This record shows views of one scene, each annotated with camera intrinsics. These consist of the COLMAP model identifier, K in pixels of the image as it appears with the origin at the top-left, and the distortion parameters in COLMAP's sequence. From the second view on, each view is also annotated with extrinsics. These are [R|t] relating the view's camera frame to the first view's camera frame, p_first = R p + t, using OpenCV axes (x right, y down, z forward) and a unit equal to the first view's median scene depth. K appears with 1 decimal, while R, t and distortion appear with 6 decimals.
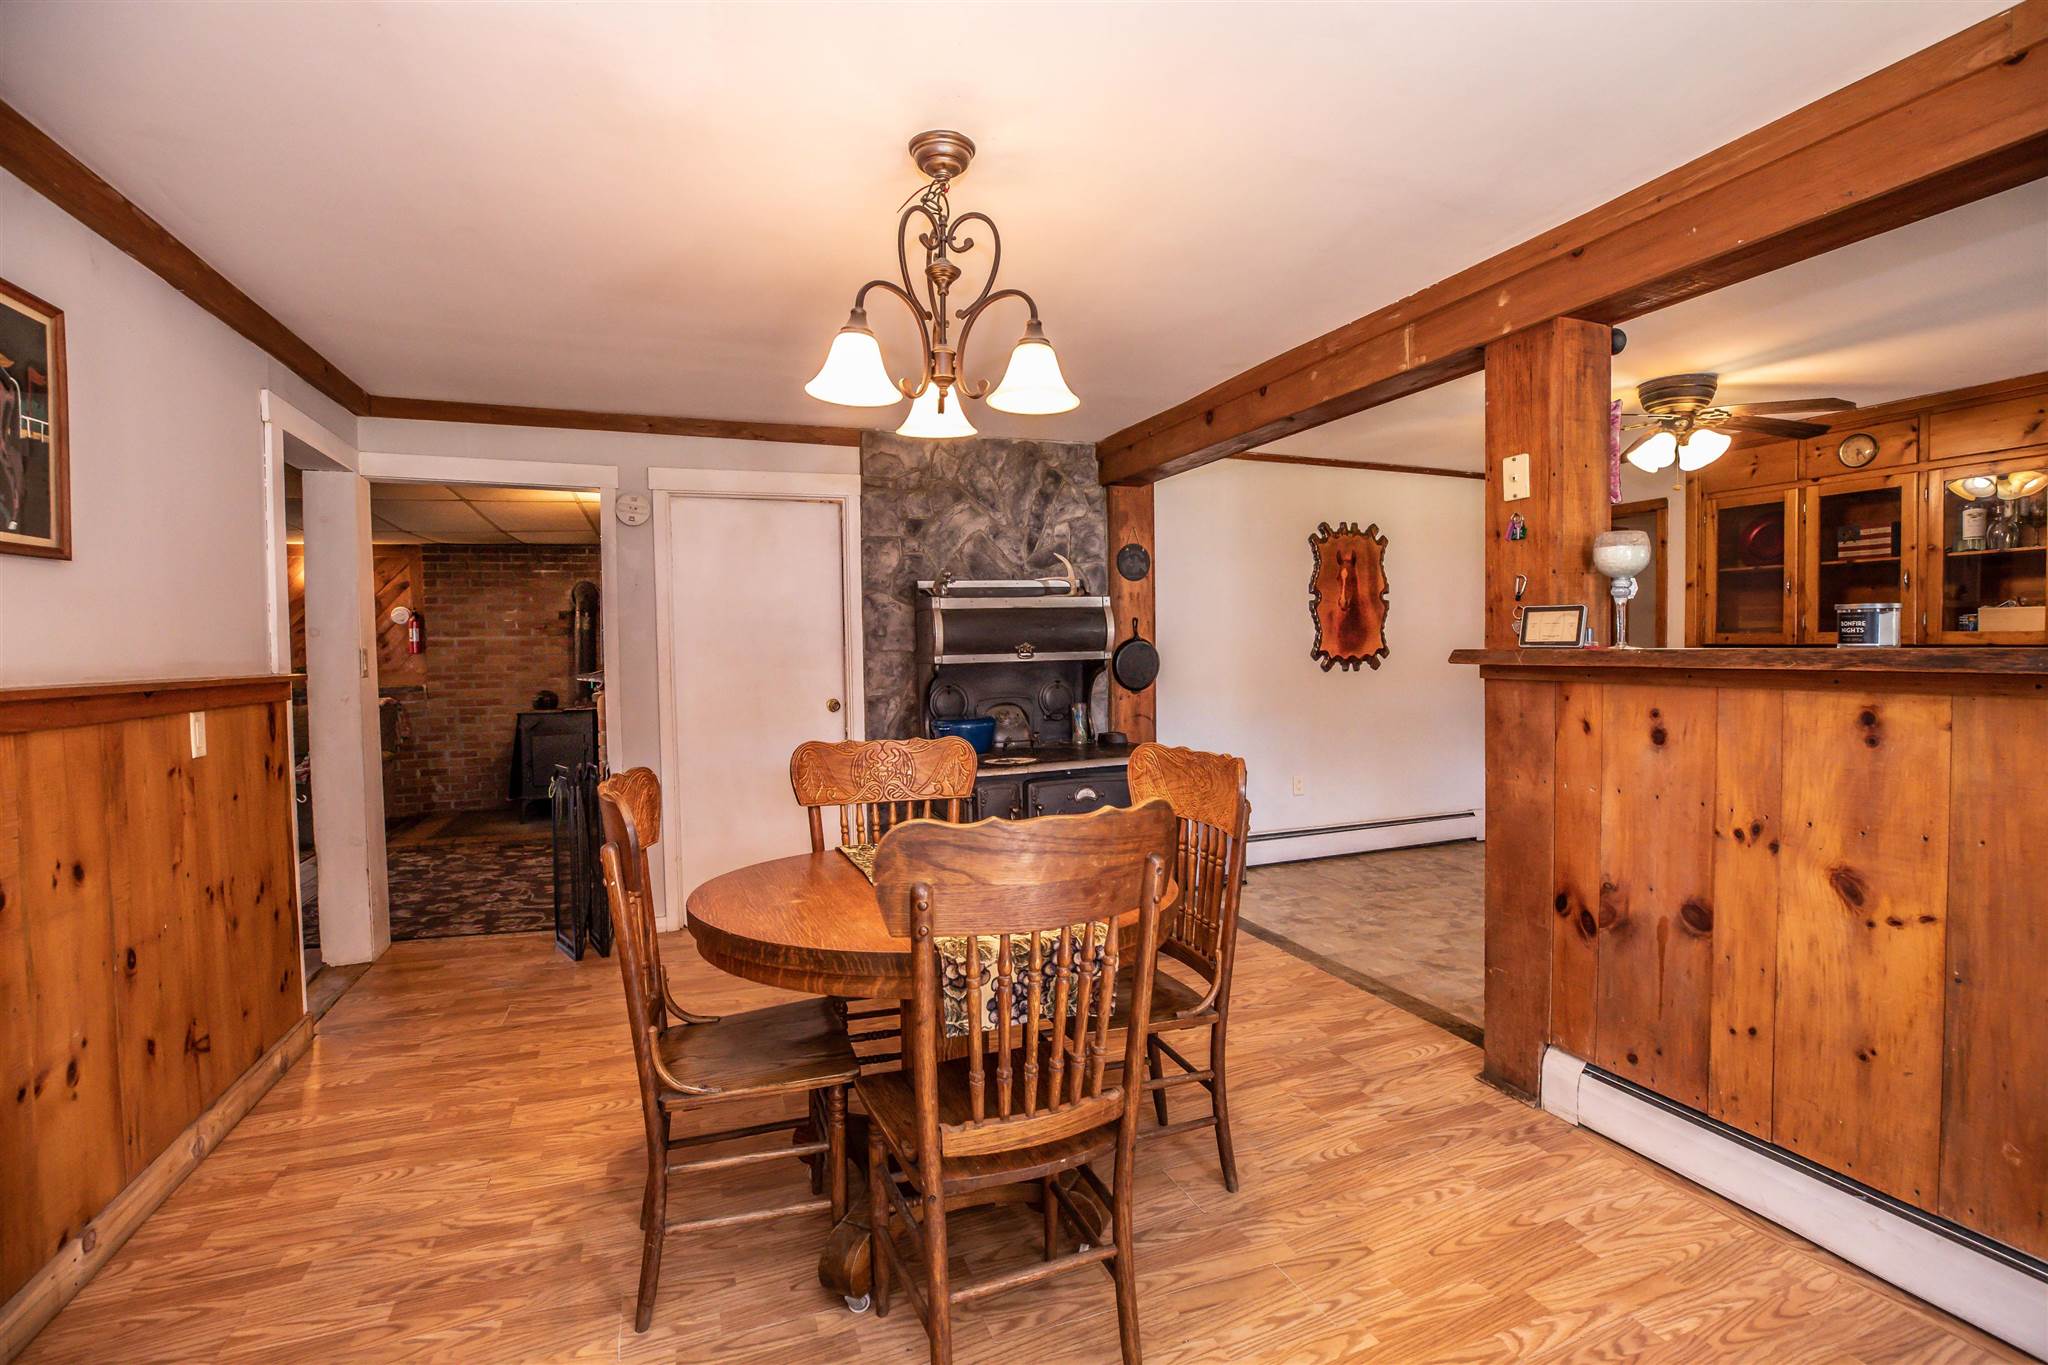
lens RADIAL K [[930.3, 0, 1033.5], [0, 930.3, 670.7], [0, 0, 1]] dist [-0.031641, 0.005669]
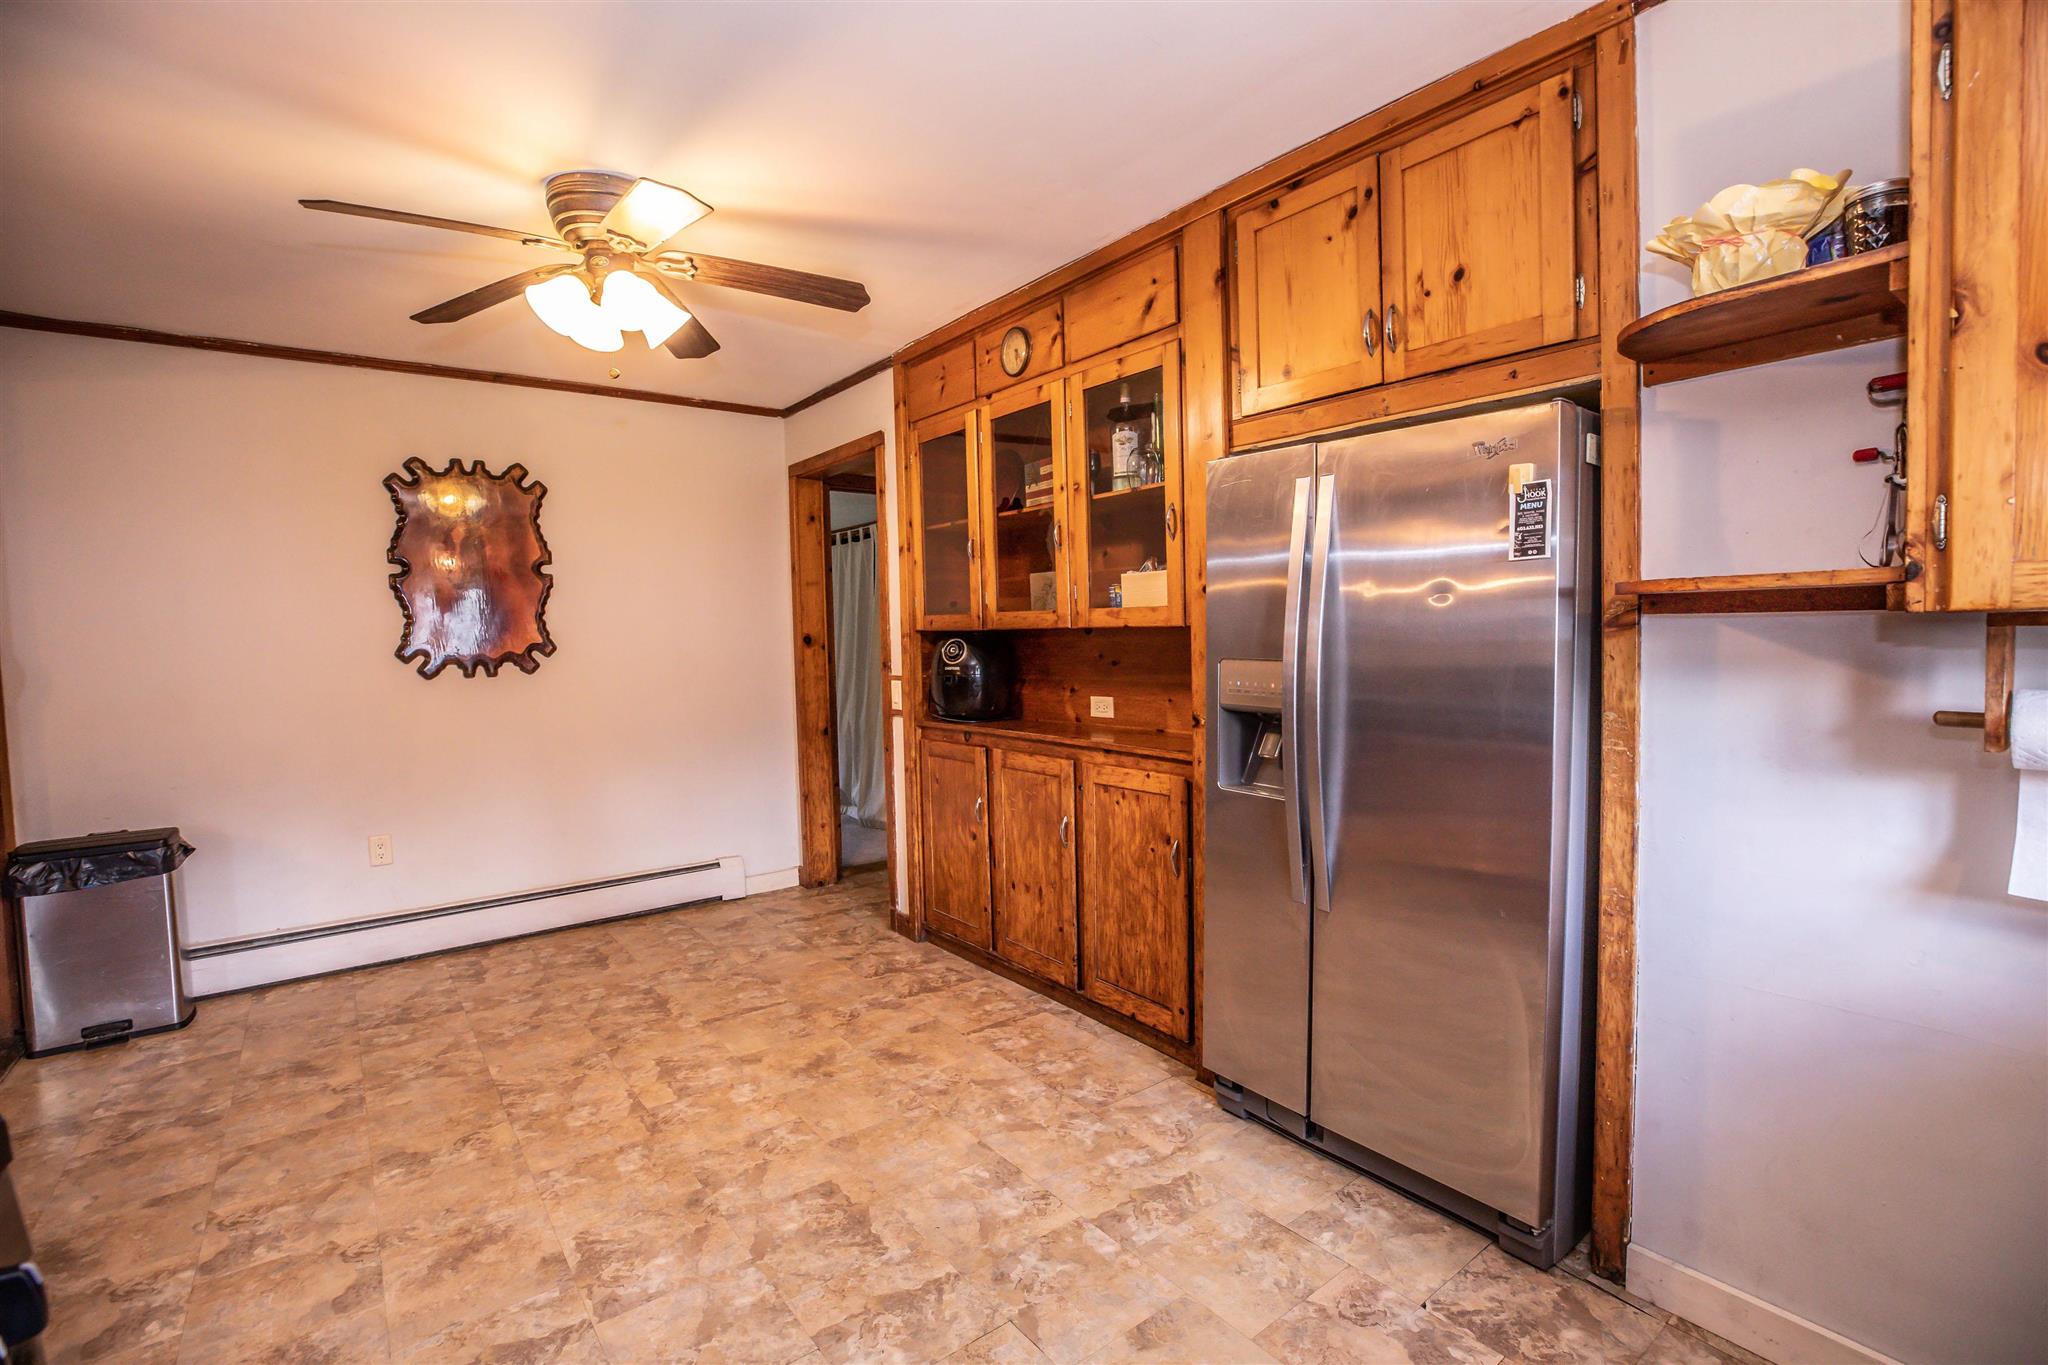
lens RADIAL K [[930.3, 0, 1026.9], [0, 930.3, 677.8], [0, 0, 1]] dist [-0.031641, 0.005669]
pose [[0.962917, -0.026473, 0.268494, 0.631995], [0.021116, 0.999517, 0.022821, -0.006893], [-0.268969, -0.016305, 0.963011, 0.271923]]
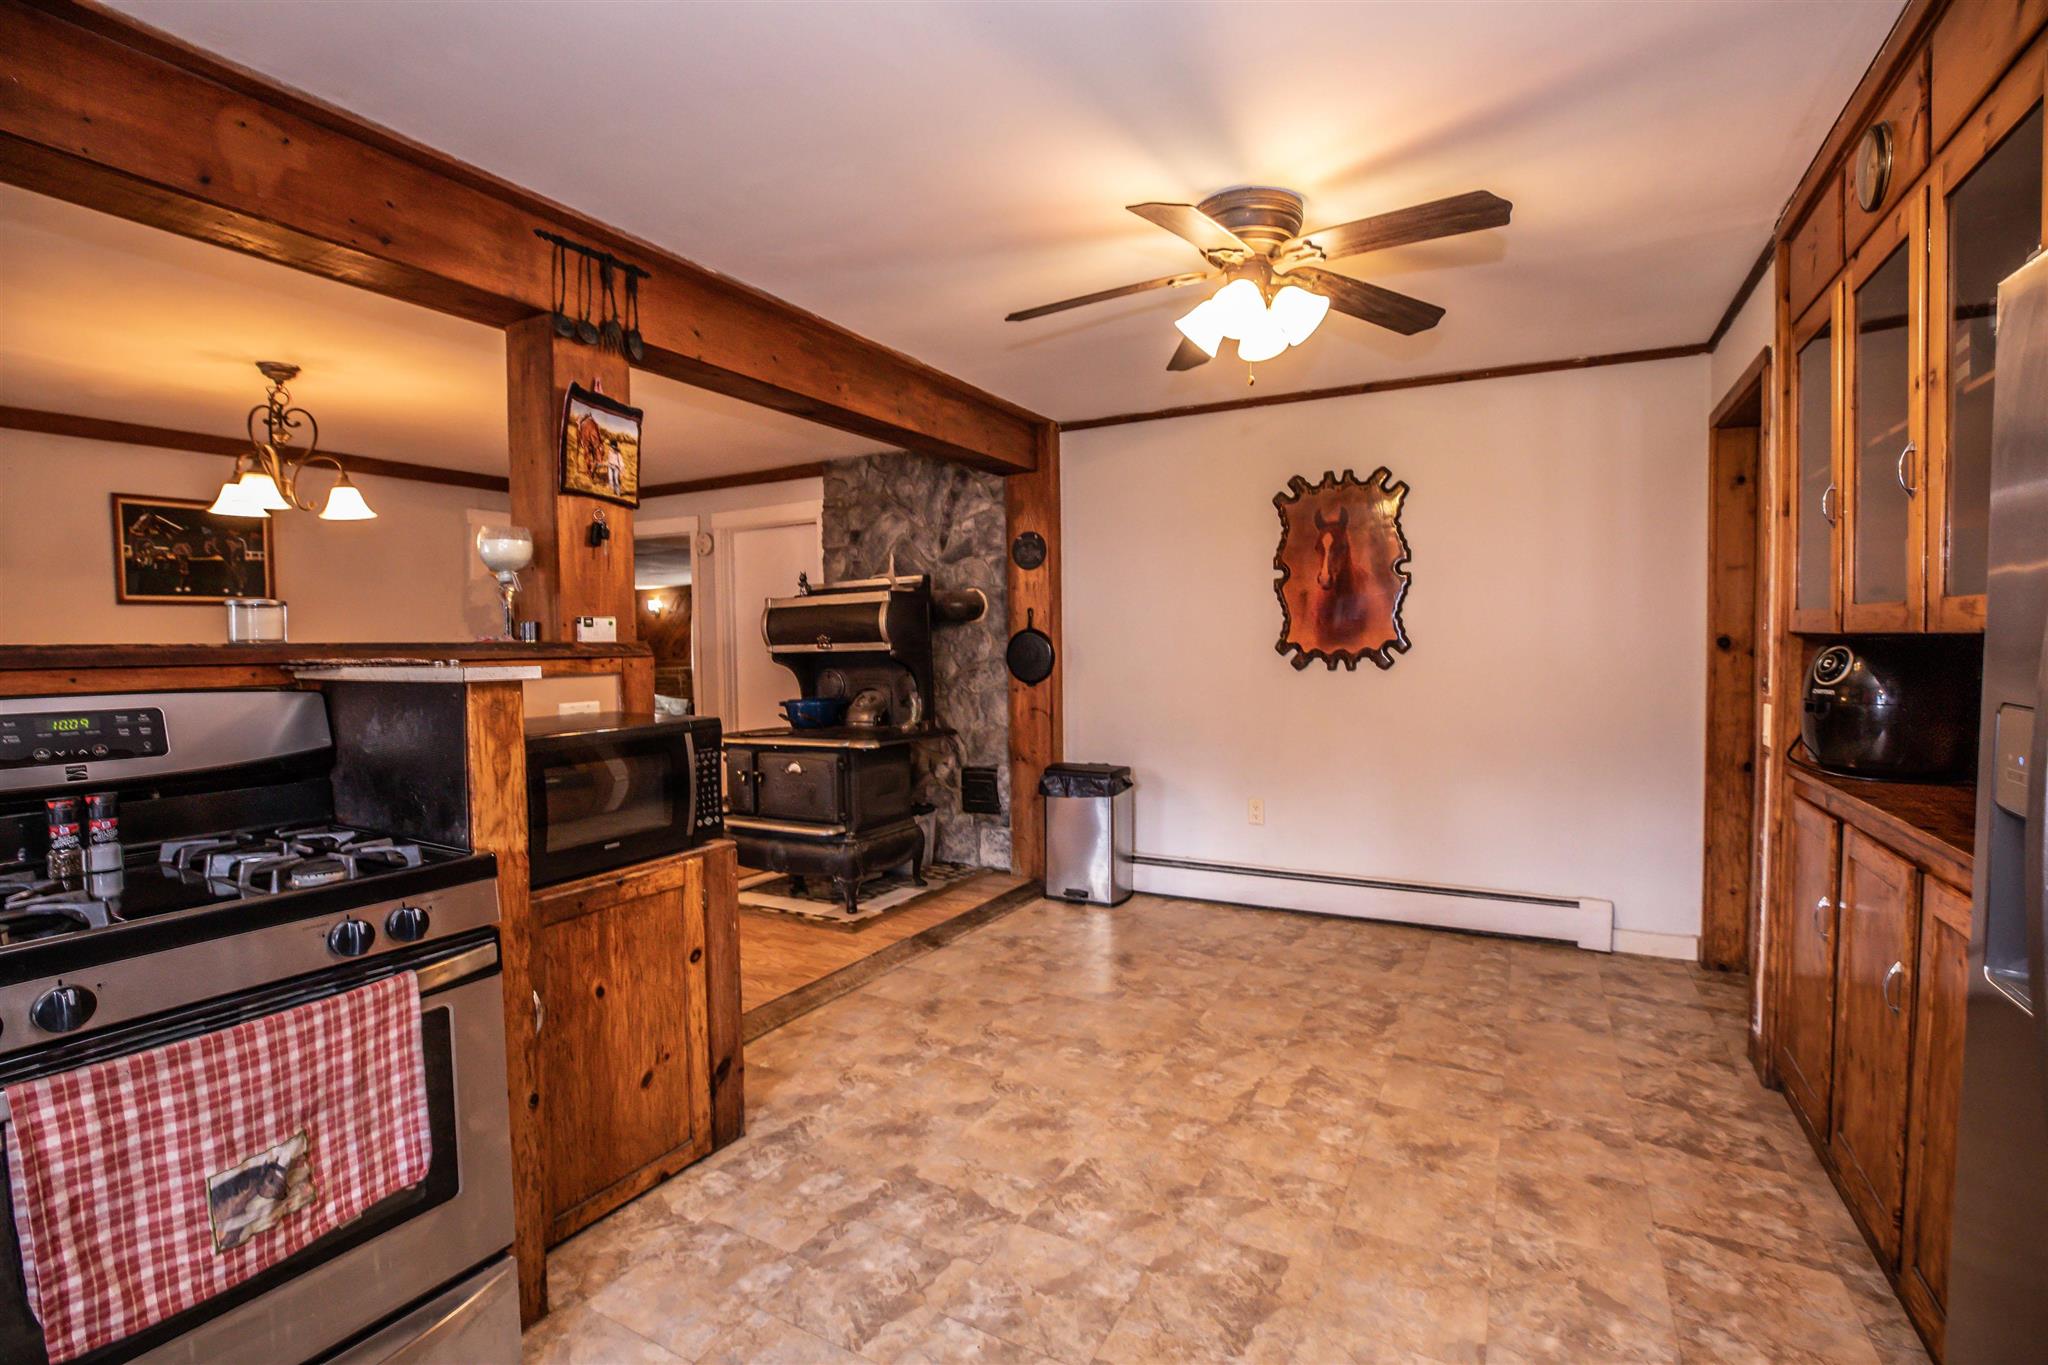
lens RADIAL K [[930.3, 0, 1034.1], [0, 930.3, 673.9], [0, 0, 1]] dist [-0.031641, 0.005669]
pose [[0.642047, 0.029462, -0.766099, 0.867893], [-0.017836, 0.999565, 0.023493, -0.011328], [0.766458, -0.001420, 0.642293, 0.385563]]
